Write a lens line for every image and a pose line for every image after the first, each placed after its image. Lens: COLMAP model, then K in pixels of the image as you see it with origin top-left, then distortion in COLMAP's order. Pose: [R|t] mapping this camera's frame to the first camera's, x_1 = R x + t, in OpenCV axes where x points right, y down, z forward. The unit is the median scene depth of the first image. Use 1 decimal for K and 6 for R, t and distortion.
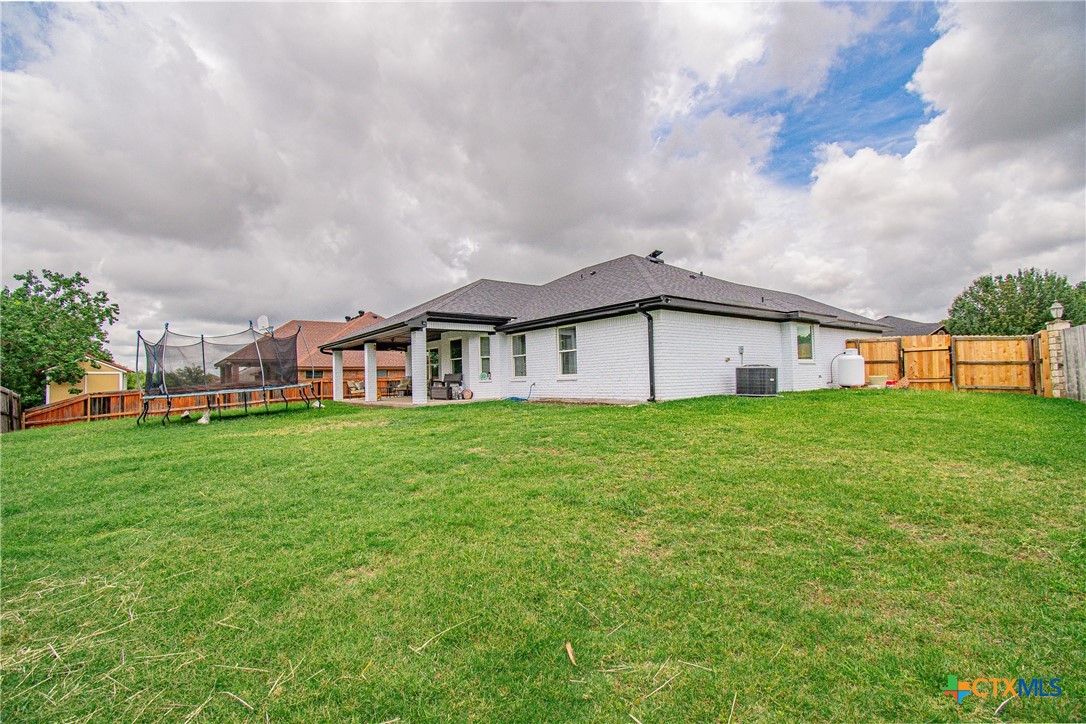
lens RADIAL K [[483.9, 0, 543.0], [0, 483.9, 362.0], [0, 0, 1]] dist [0.009879, -0.004631]
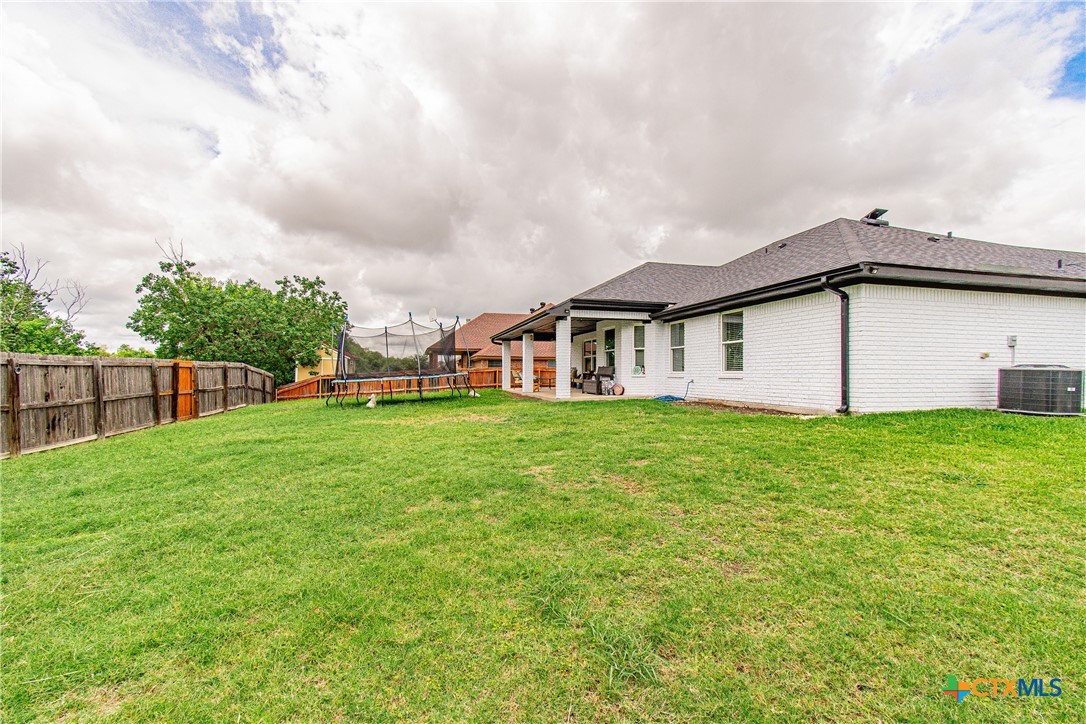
lens RADIAL K [[483.9, 0, 543.0], [0, 483.9, 362.0], [0, 0, 1]] dist [0.009879, -0.004631]
pose [[0.921000, 0.020222, -0.389038, 0.063983], [-0.012963, 0.999690, 0.021274, -0.002328], [0.389348, -0.014550, 0.920976, 0.114285]]
